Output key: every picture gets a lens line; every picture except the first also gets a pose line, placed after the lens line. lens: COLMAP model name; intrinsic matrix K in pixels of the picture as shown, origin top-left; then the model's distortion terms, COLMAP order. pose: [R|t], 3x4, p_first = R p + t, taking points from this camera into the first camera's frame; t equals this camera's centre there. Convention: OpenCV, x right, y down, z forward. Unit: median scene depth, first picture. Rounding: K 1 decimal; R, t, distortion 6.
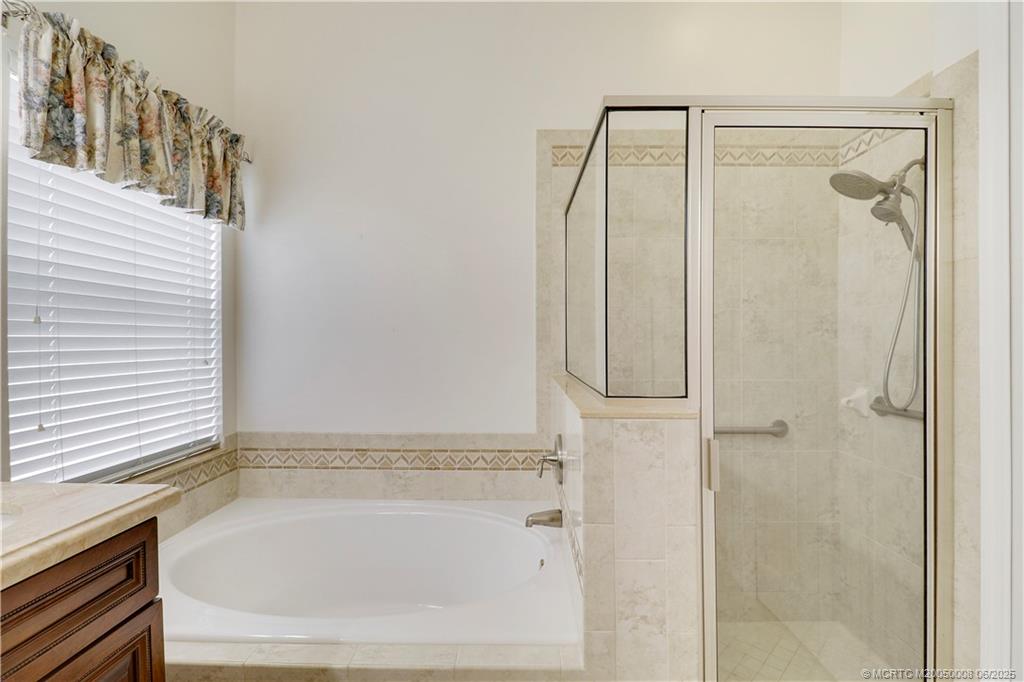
lens RADIAL K [[460.9, 0, 506.9], [0, 460.9, 343.8], [0, 0, 1]] dist [-0.003450, -0.010903]
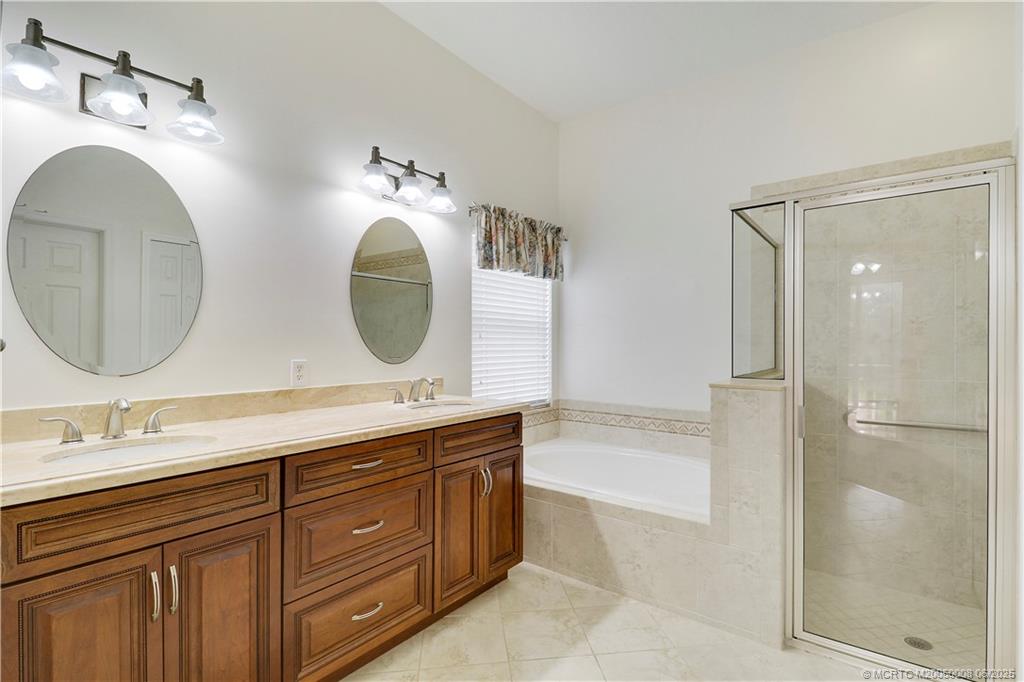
lens RADIAL K [[478.3, 0, 524.0], [0, 478.3, 335.9], [0, 0, 1]] dist [0.000072, -0.012754]
pose [[0.800979, -0.012953, -0.598552, 0.558675], [-0.004709, 0.999599, -0.027933, 0.011583], [0.598673, 0.025192, 0.800597, -0.758991]]
